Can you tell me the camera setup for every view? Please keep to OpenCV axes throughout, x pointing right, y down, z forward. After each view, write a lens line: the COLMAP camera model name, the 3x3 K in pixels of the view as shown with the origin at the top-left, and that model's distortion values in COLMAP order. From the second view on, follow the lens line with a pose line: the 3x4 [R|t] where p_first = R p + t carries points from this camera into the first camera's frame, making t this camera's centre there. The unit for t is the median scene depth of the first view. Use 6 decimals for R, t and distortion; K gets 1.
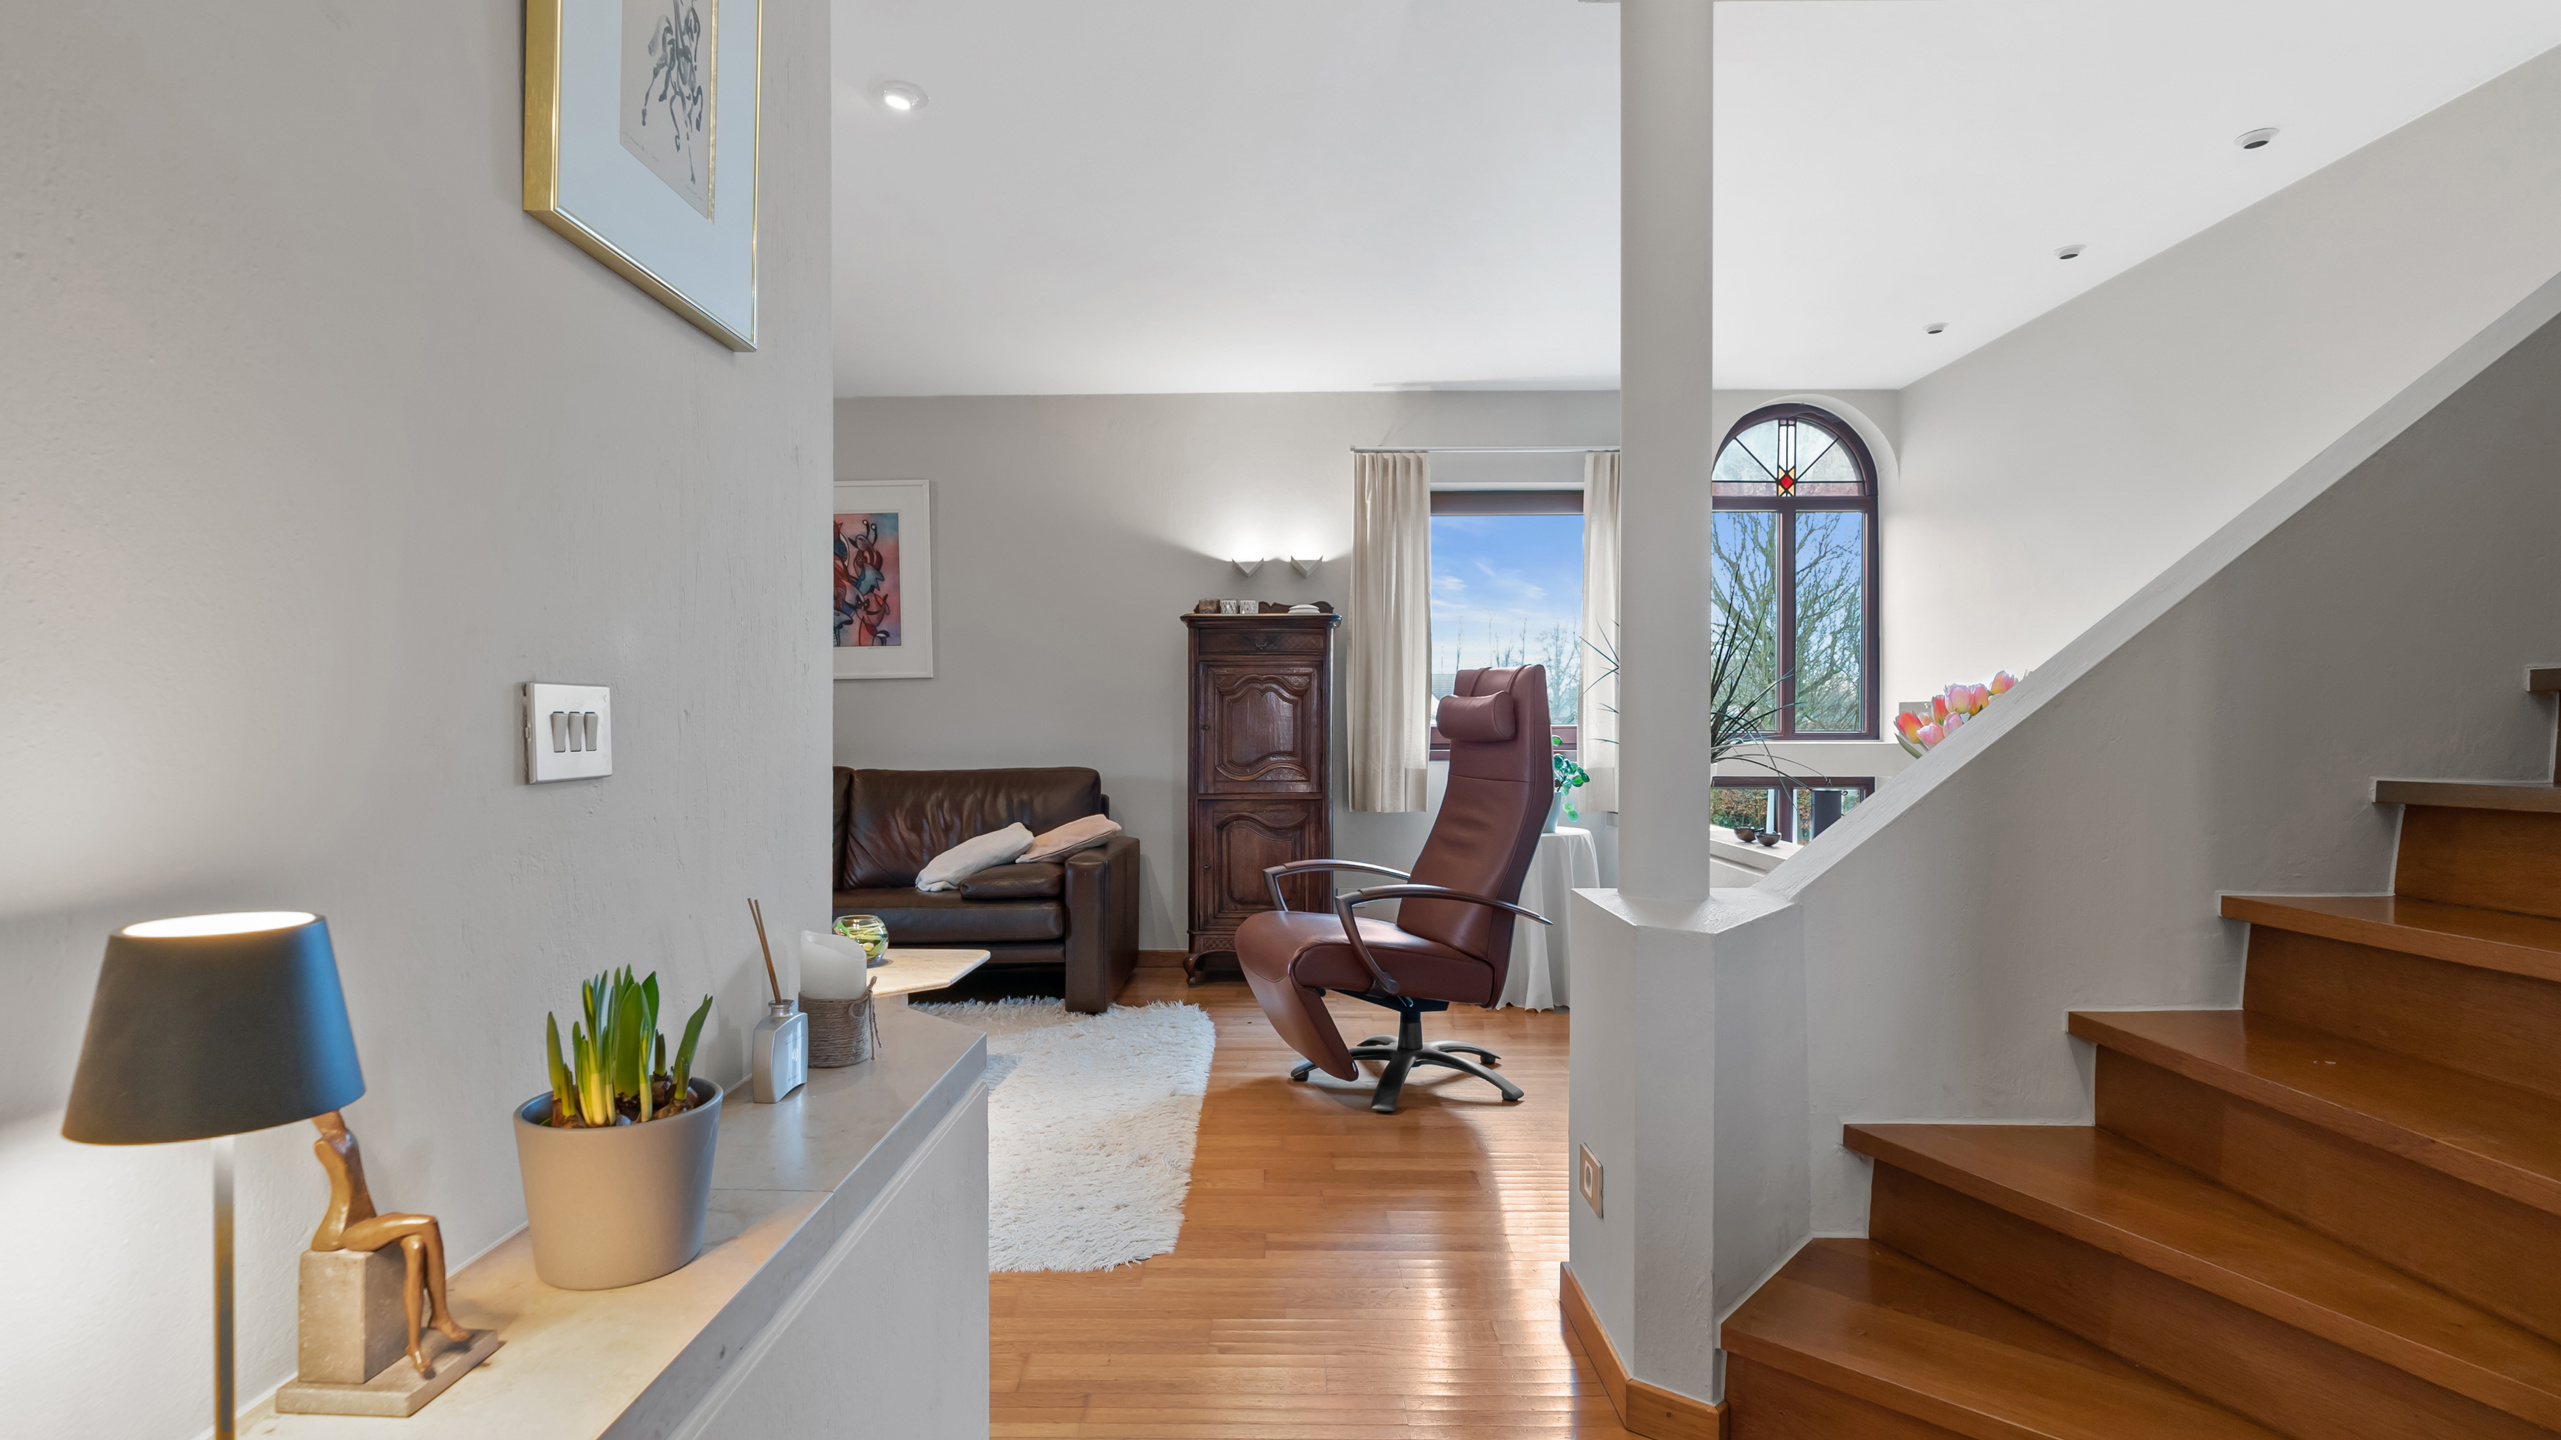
lens RADIAL K [[1217.1, 0, 1279.9], [0, 1217.1, 729.0], [0, 0, 1]] dist [-0.001283, 0.001129]
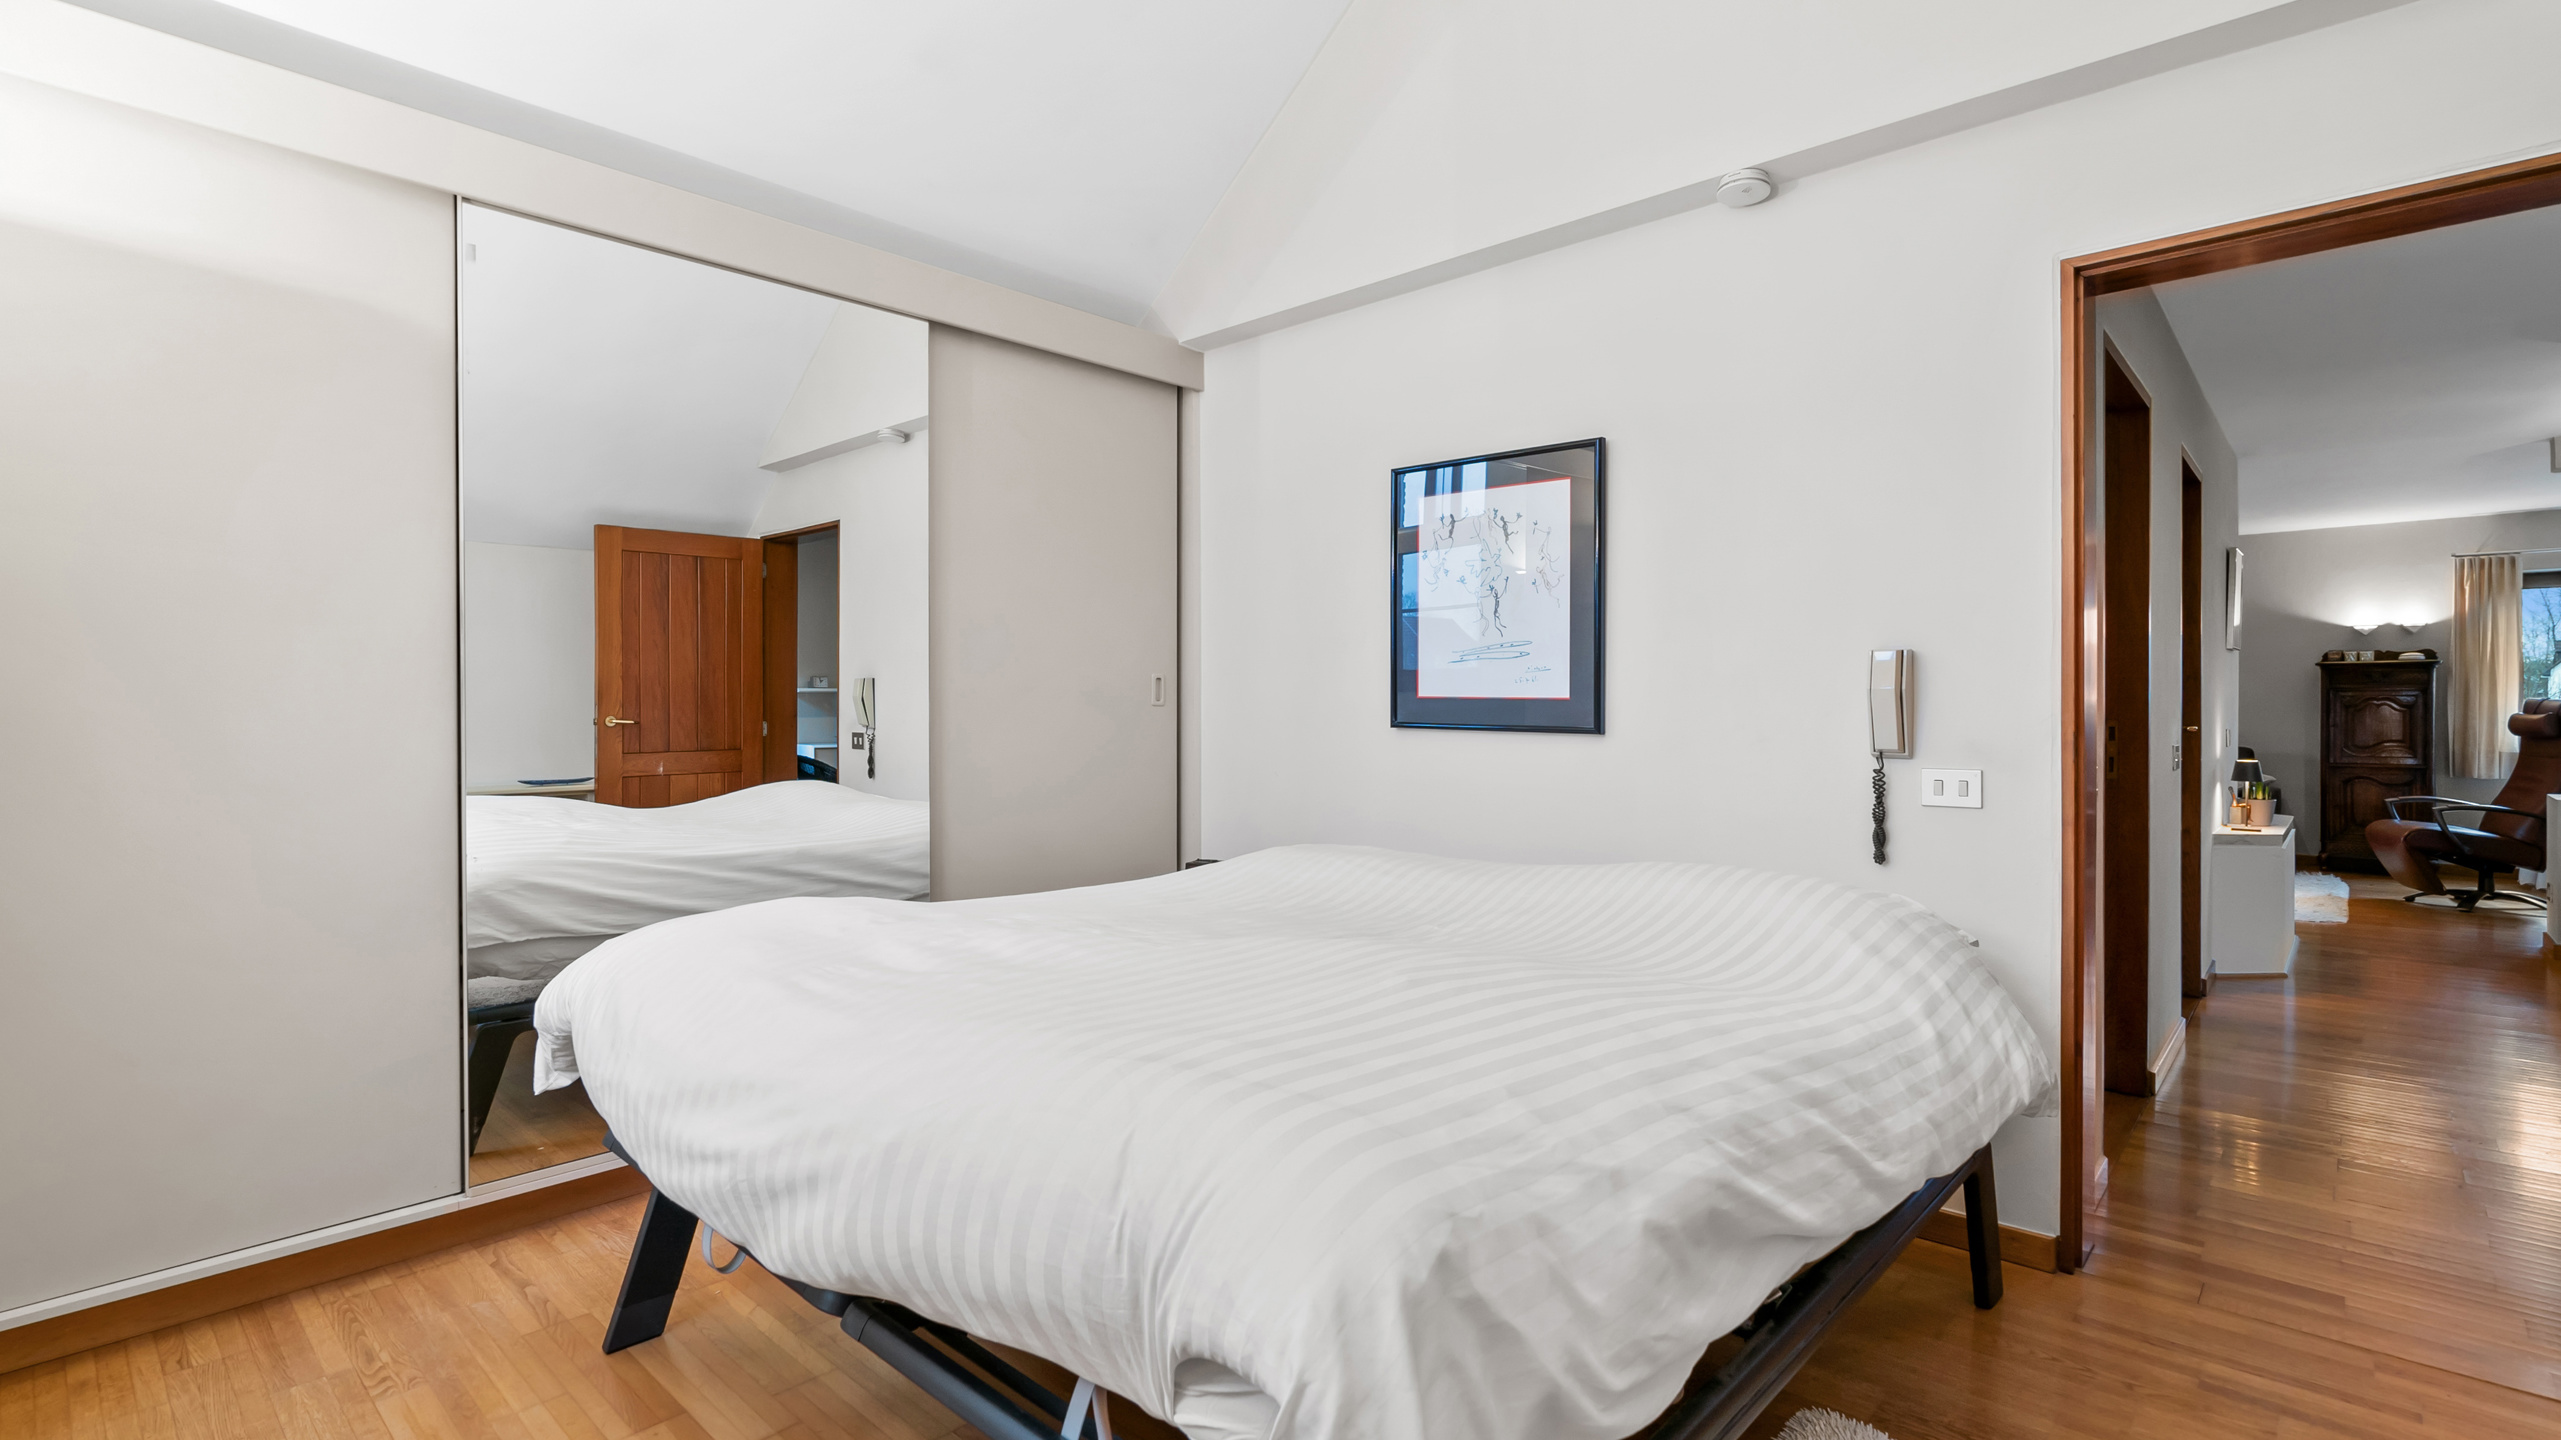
lens RADIAL K [[1182.7, 0, 1267.8], [0, 1182.7, 716.2], [0, 0, 1]] dist [0.002971, 0.000410]
pose [[0.735071, -0.000429, -0.677990, -0.031526], [0.006106, 0.999963, 0.005988, -0.035359], [0.677962, -0.008541, 0.735047, -1.317212]]
